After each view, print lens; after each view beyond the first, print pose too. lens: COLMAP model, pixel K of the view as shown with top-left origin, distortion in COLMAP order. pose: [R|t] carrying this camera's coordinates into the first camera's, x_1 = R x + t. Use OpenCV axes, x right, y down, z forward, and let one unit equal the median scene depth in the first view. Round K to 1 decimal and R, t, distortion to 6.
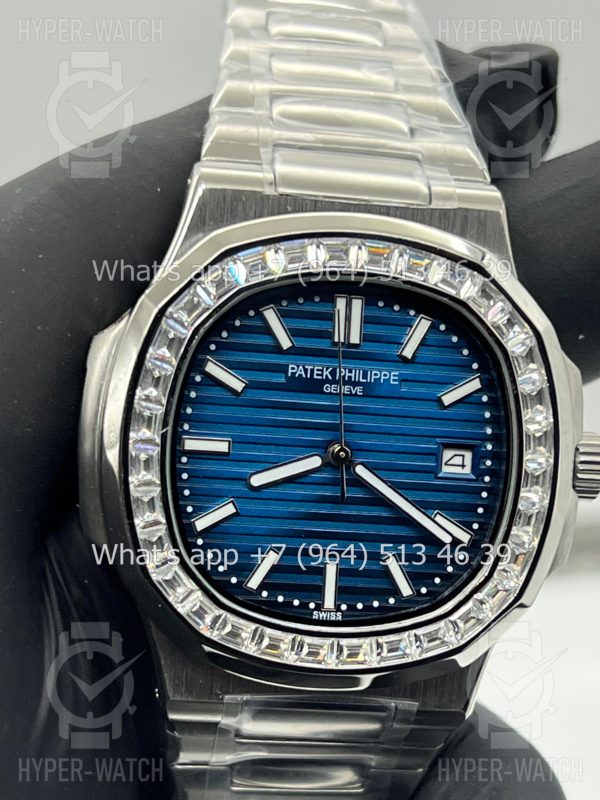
lens RADIAL K [[1888.3, 0, 298.4], [0, 1888.3, 406.2], [0, 0, 1]] dist [-0.020519, 0.000000]
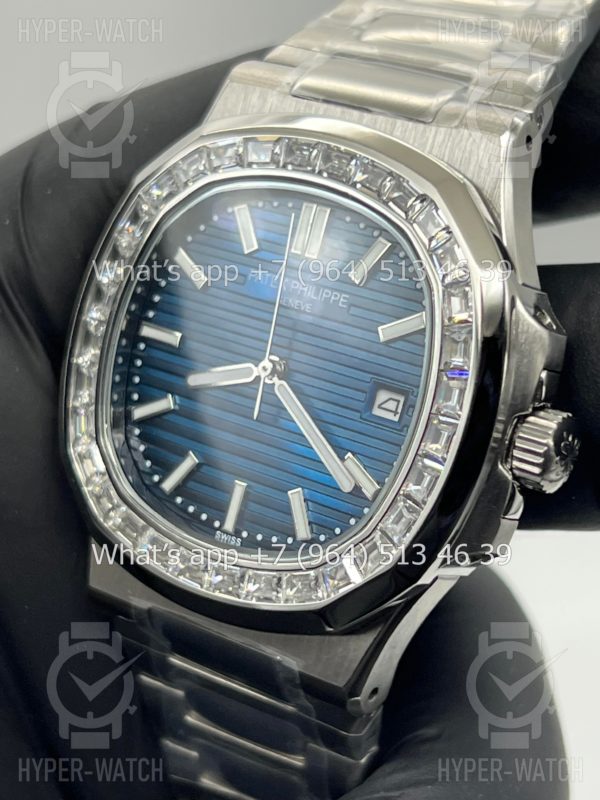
lens RADIAL K [[1888.3, 0, 299.8], [0, 1888.3, 396.6], [0, 0, 1]] dist [-0.020519, 0.000000]
pose [[0.749367, 0.170217, -0.639902, 0.626998], [-0.233258, 0.972307, -0.014521, 0.048331], [0.619709, 0.160144, 0.768319, 0.297629]]
